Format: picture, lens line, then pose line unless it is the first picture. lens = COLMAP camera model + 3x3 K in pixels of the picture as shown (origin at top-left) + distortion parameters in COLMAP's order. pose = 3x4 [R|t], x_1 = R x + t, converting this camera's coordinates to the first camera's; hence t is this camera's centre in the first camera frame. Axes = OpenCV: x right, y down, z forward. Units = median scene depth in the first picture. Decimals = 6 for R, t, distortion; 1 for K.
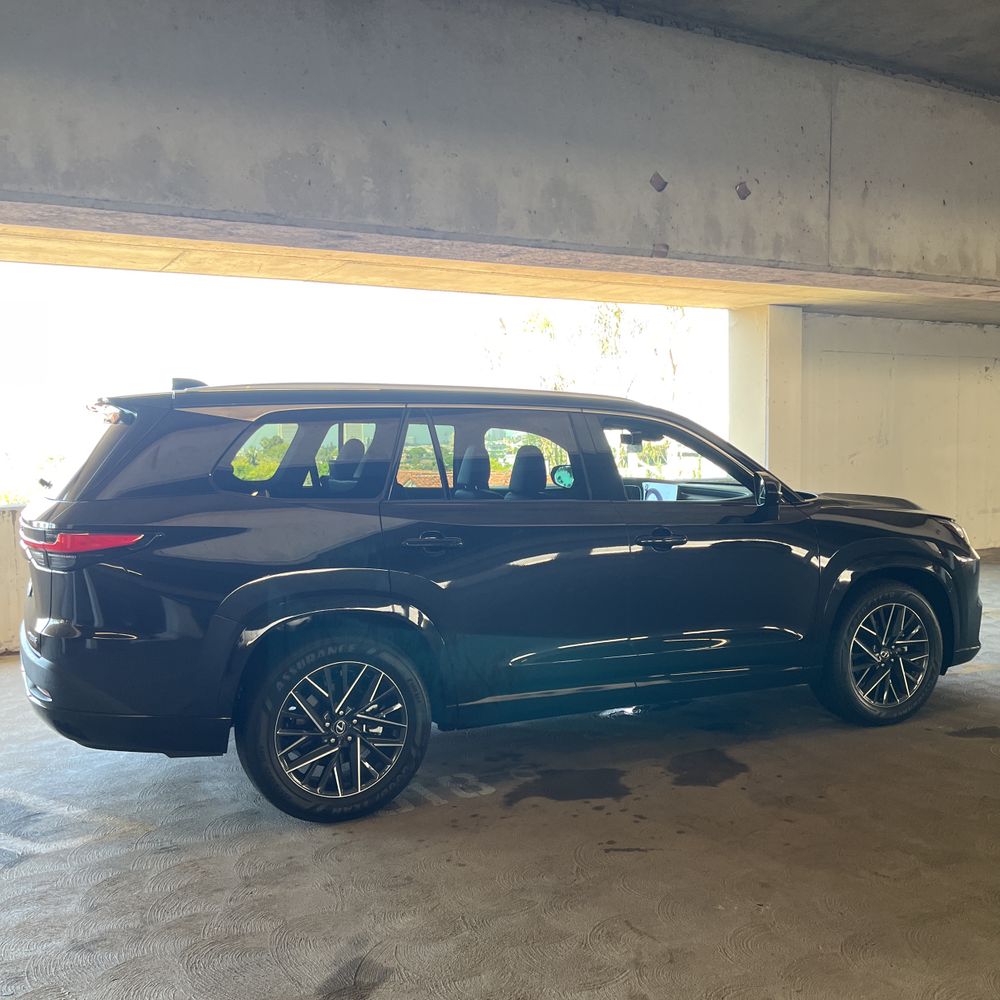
lens RADIAL K [[985.8, 0, 500.0], [0, 985.8, 500.0], [0, 0, 1]] dist [0.046173, -0.051687]
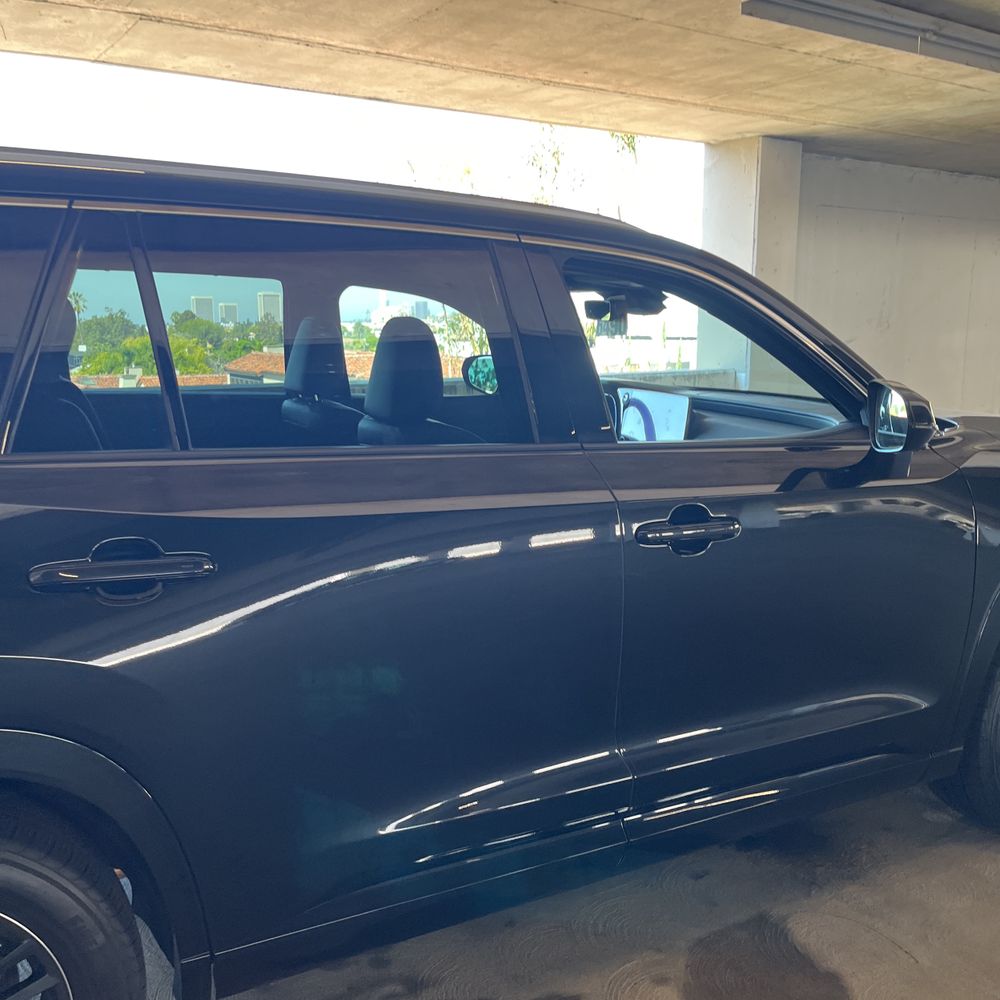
lens RADIAL K [[985.8, 0, 500.0], [0, 985.8, 500.0], [0, 0, 1]] dist [0.046173, -0.051687]
pose [[0.996999, 0.000845, 0.077413, 0.036166], [-0.010005, 0.992962, 0.118010, -0.023127], [-0.076768, -0.118430, 0.989990, 0.494480]]
